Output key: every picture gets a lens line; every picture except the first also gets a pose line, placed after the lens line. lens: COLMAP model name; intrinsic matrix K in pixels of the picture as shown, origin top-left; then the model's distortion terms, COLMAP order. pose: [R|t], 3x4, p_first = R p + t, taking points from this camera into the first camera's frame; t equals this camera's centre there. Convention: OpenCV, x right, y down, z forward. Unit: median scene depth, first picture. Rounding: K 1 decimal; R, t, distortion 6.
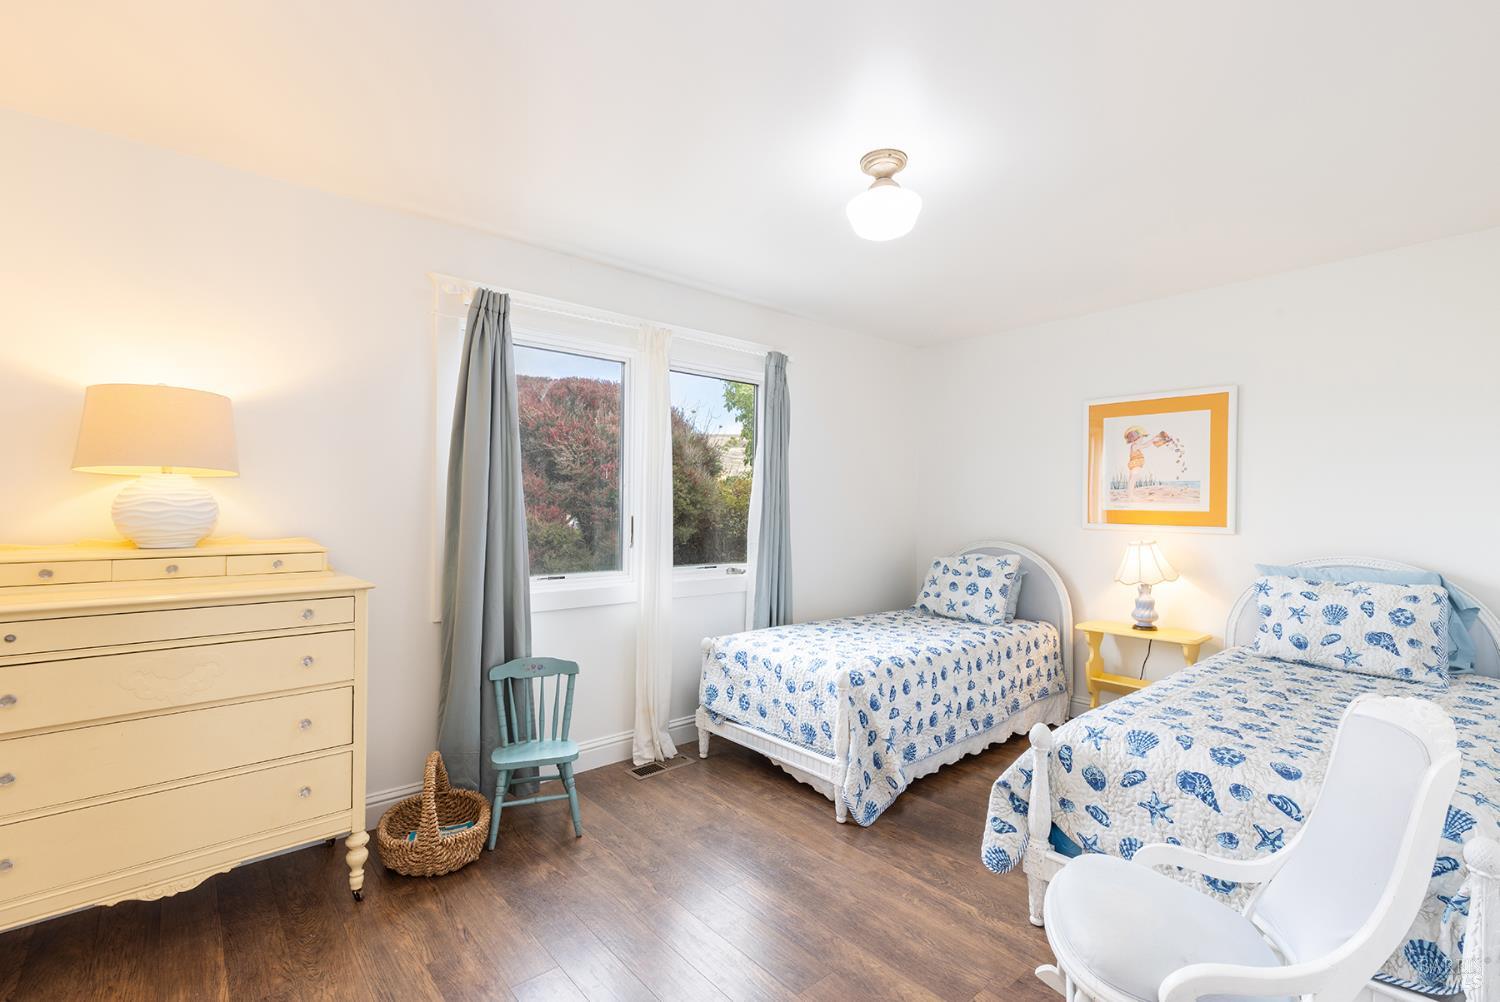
lens RADIAL K [[668.0, 0, 755.5], [0, 668.0, 506.1], [0, 0, 1]] dist [0.007202, -0.001616]
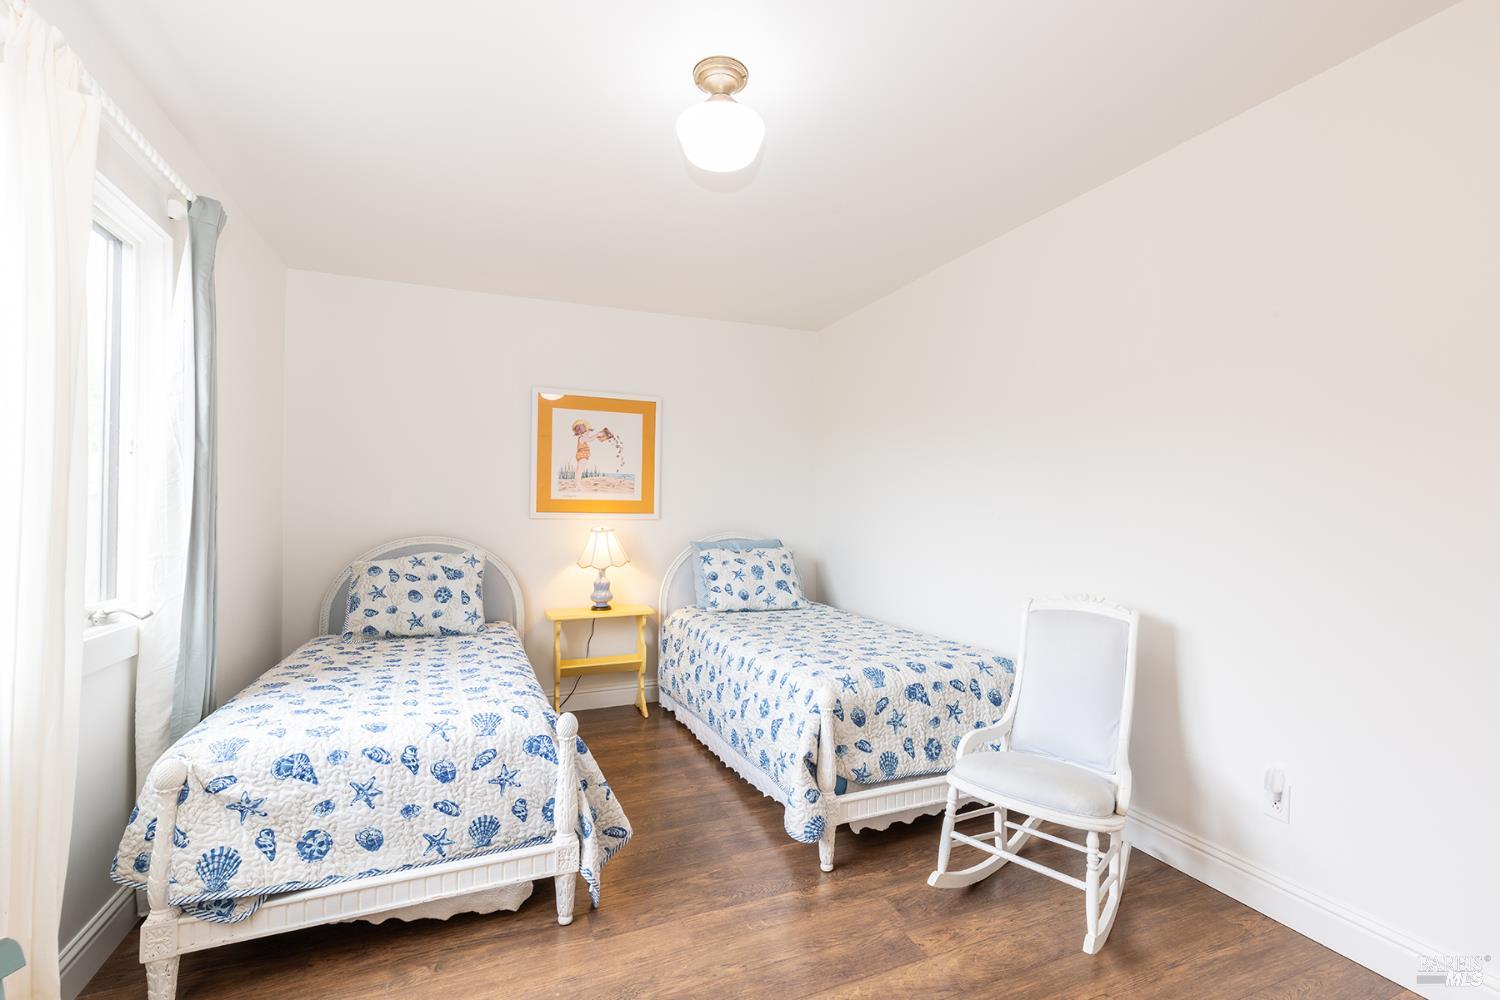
lens RADIAL K [[668.0, 0, 755.5], [0, 668.0, 505.1], [0, 0, 1]] dist [0.007202, -0.001616]
pose [[0.315291, 0.001178, 0.948994, -0.404980], [-0.002716, 0.999996, -0.000339, 0.017062], [-0.948991, -0.002471, 0.315293, 0.474007]]
